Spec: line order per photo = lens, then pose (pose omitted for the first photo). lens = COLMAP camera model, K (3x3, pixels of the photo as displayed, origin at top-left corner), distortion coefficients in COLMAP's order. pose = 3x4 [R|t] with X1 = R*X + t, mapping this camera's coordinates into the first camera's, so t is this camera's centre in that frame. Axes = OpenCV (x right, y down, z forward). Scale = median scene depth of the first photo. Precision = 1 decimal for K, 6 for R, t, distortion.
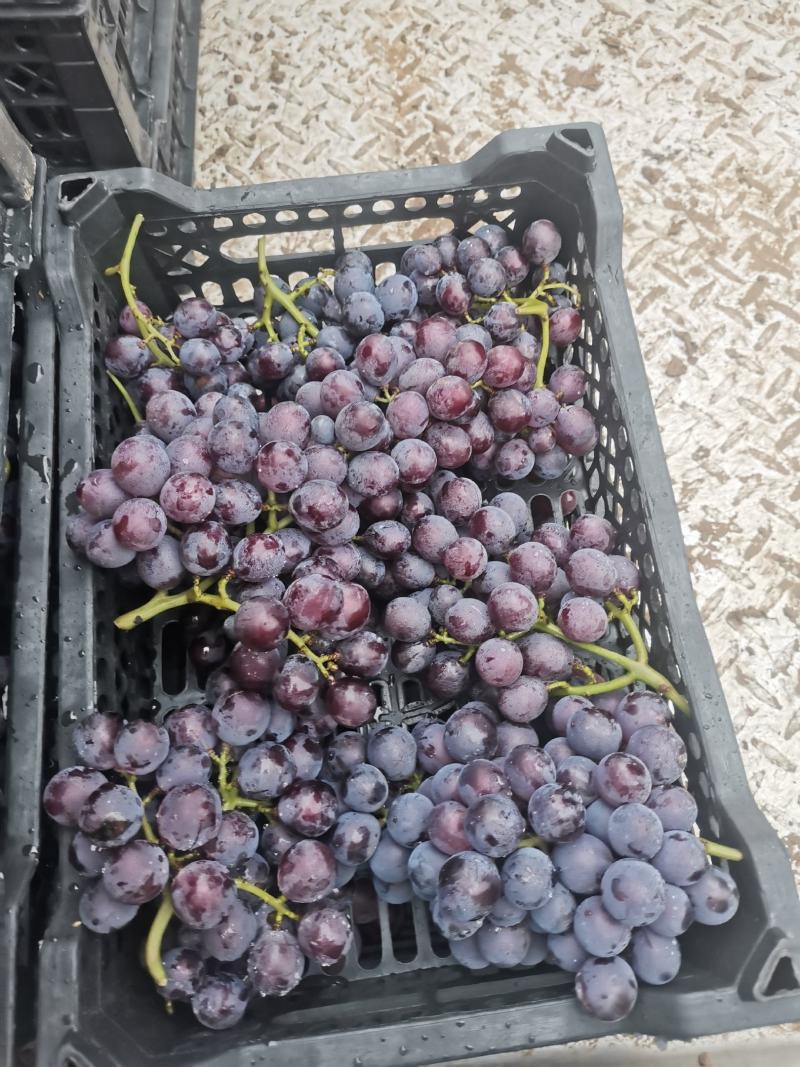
lens RADIAL K [[812.3, 0, 400.0], [0, 812.3, 533.5], [0, 0, 1]] dist [0.014974, 0.002736]
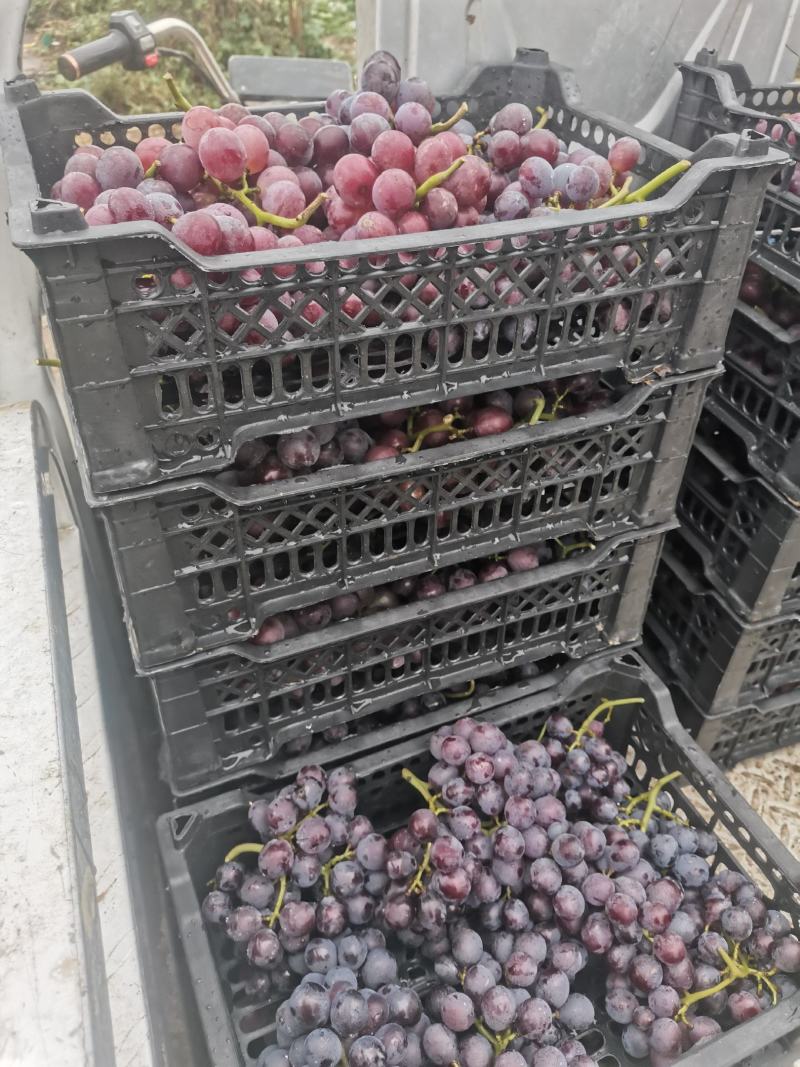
lens RADIAL K [[812.3, 0, 400.0], [0, 812.3, 533.5], [0, 0, 1]] dist [0.014974, 0.002736]
pose [[0.281891, 0.608369, -0.741906, 0.631007], [-0.916489, 0.399529, -0.020608, -0.048993], [0.283875, 0.685758, 0.670187, -0.525595]]
